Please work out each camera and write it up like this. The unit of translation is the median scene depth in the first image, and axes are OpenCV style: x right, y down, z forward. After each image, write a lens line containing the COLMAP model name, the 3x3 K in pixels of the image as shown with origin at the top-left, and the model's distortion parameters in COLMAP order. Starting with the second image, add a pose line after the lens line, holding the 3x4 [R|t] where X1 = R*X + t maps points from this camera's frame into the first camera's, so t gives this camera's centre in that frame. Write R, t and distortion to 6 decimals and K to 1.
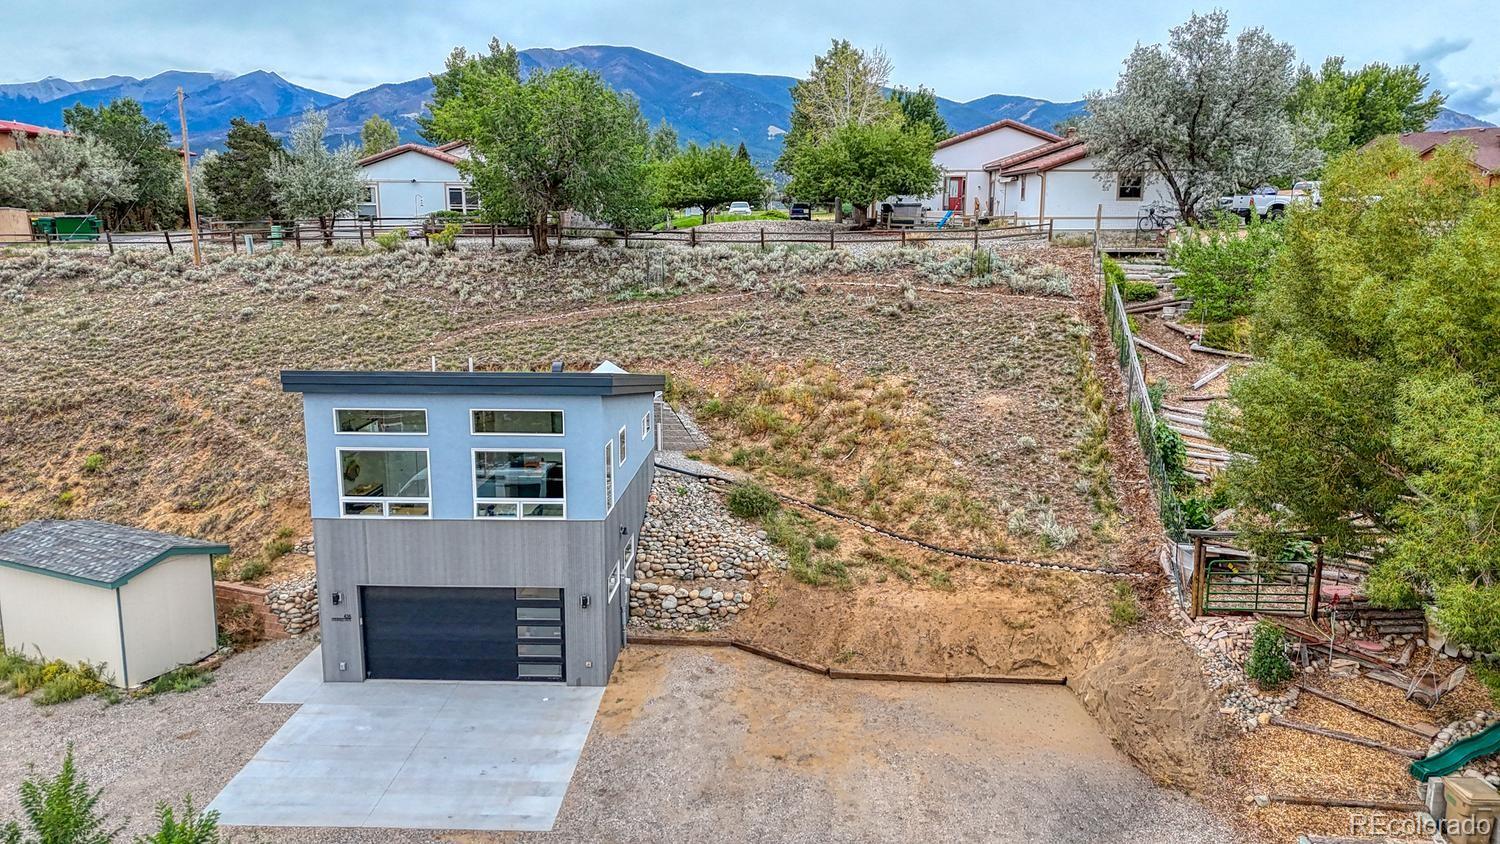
lens RADIAL K [[1100.7, 0, 753.0], [0, 1100.7, 424.7], [0, 0, 1]] dist [0.064264, -0.058098]
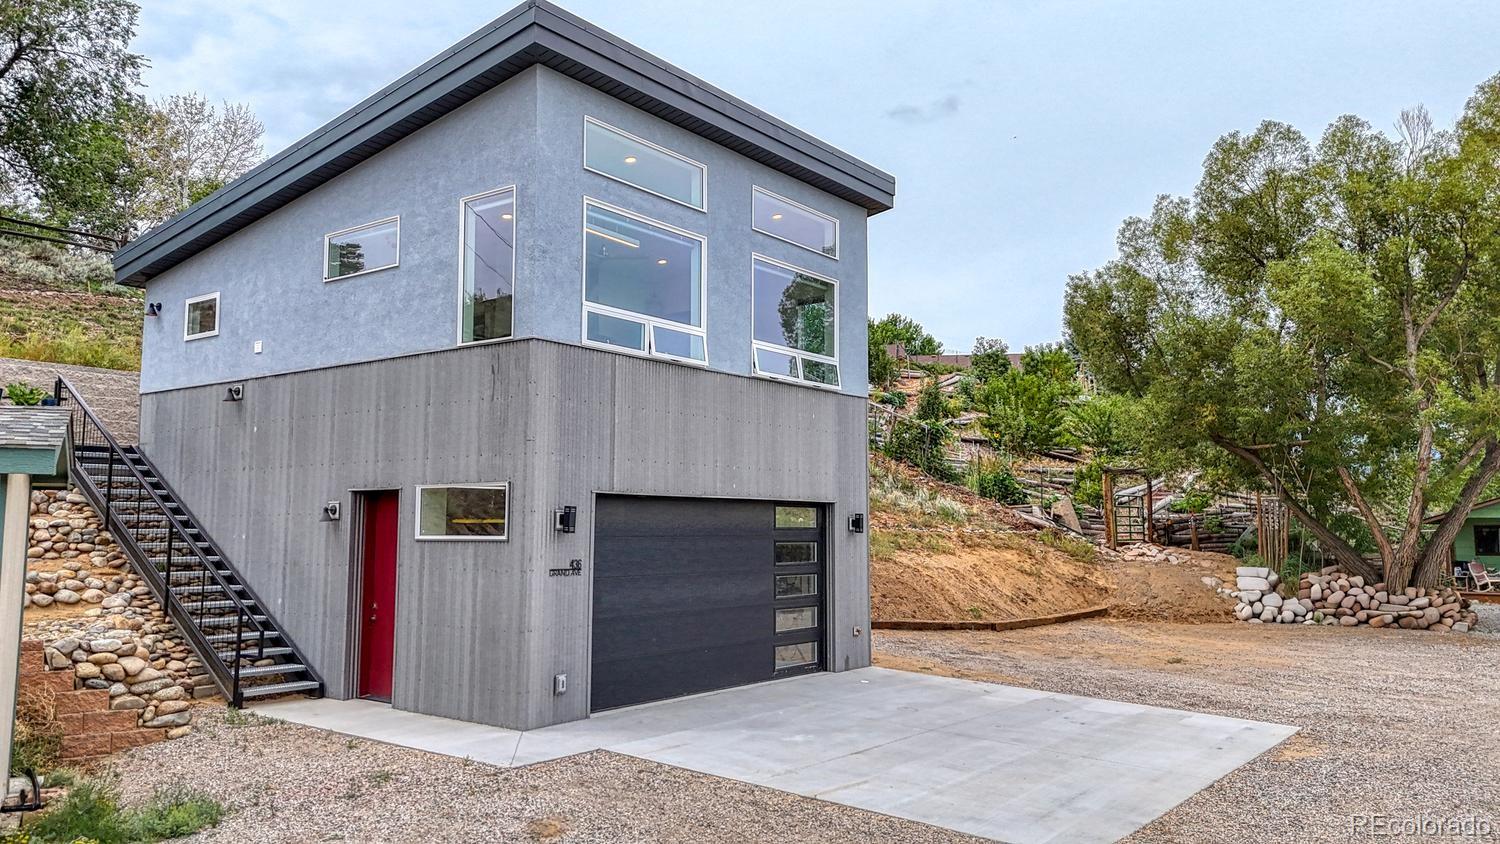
lens RADIAL K [[1100.7, 0, 748.5], [0, 1100.7, 421.6], [0, 0, 1]] dist [0.064264, -0.058098]
pose [[0.568661, 0.080600, 0.818614, -0.711243], [0.151712, 0.967838, -0.200681, 0.220612], [-0.808460, 0.238313, 0.538144, 0.692247]]
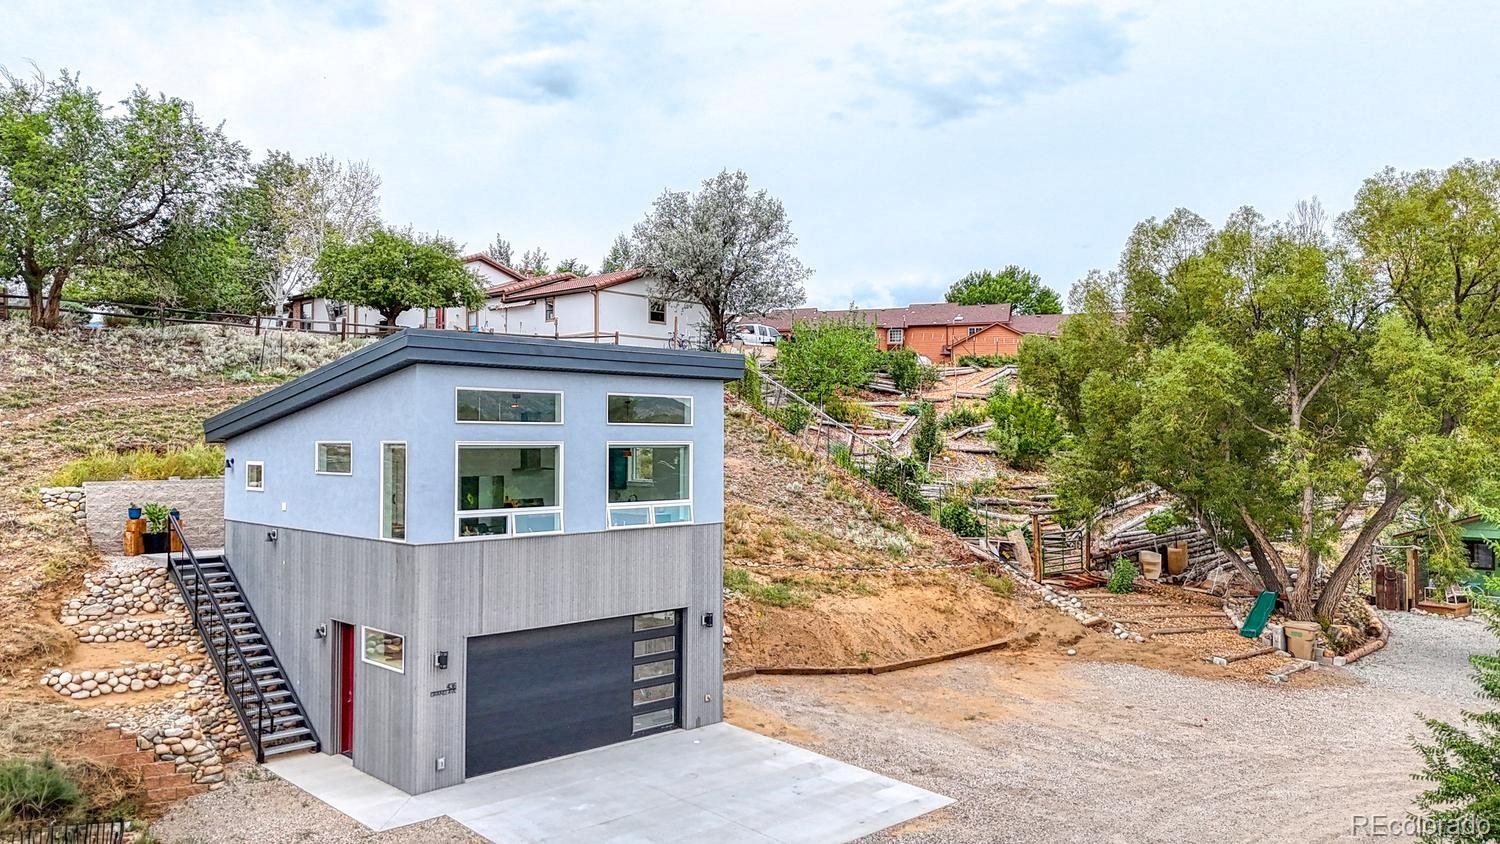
lens RADIAL K [[1100.7, 0, 751.5], [0, 1100.7, 421.2], [0, 0, 1]] dist [0.064264, -0.058098]
pose [[0.689433, 0.013397, 0.724226, -0.756675], [0.135702, 0.979738, -0.147306, 0.139029], [-0.711525, 0.199837, 0.673645, 0.359821]]
